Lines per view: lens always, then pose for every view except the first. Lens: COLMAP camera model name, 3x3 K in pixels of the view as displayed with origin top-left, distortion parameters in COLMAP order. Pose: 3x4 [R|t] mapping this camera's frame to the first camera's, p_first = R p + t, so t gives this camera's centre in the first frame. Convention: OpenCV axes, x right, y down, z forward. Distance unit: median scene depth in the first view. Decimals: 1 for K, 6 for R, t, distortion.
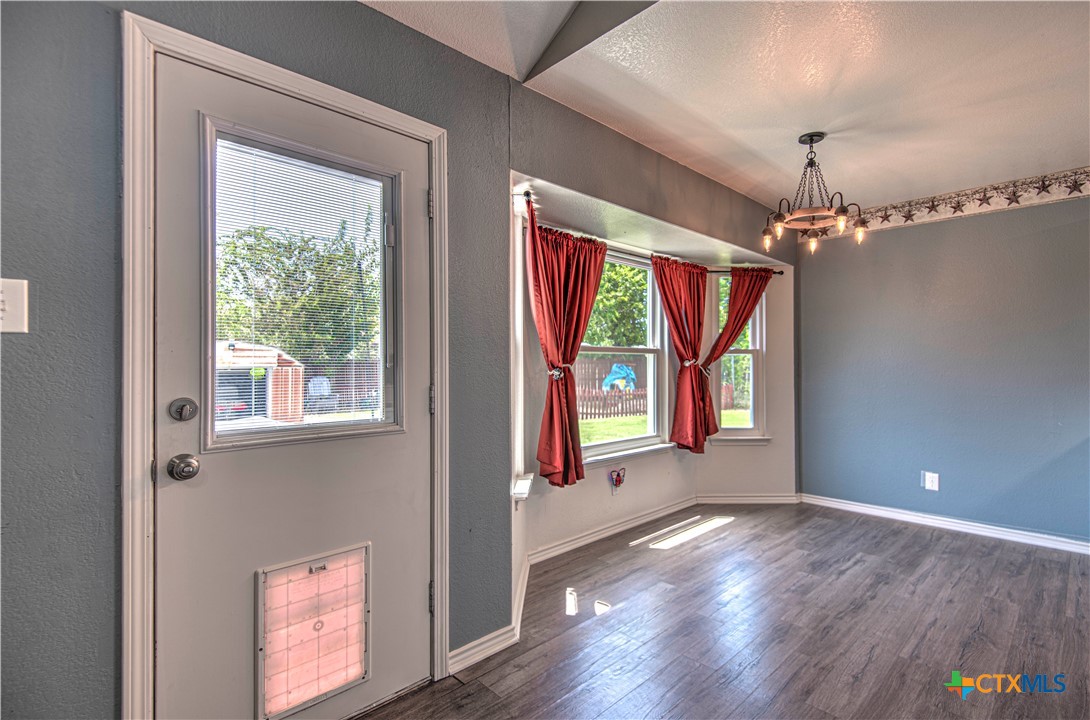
lens RADIAL K [[529.0, 0, 561.6], [0, 529.0, 364.0], [0, 0, 1]] dist [0.033410, -0.004722]
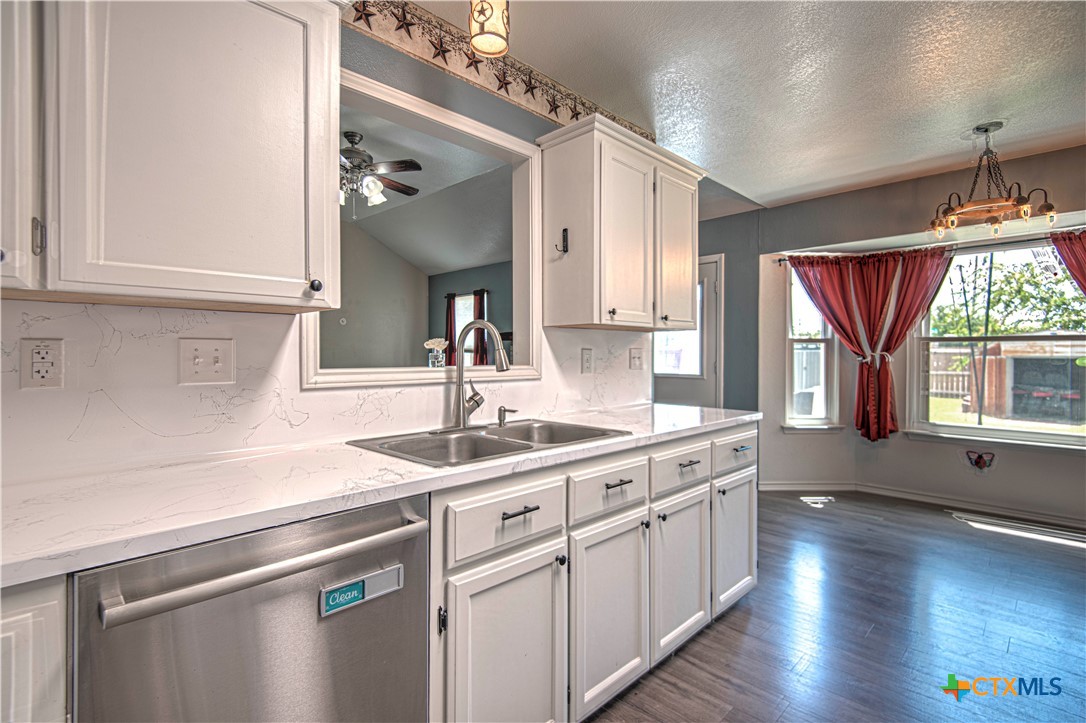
lens RADIAL K [[527.1, 0, 550.5], [0, 527.1, 357.9], [0, 0, 1]] dist [0.033410, -0.004722]
pose [[0.012672, 0.006951, -0.999896, 1.186630], [0.000750, 0.999975, 0.006961, 0.003888], [0.999919, -0.000838, 0.012667, 0.132121]]
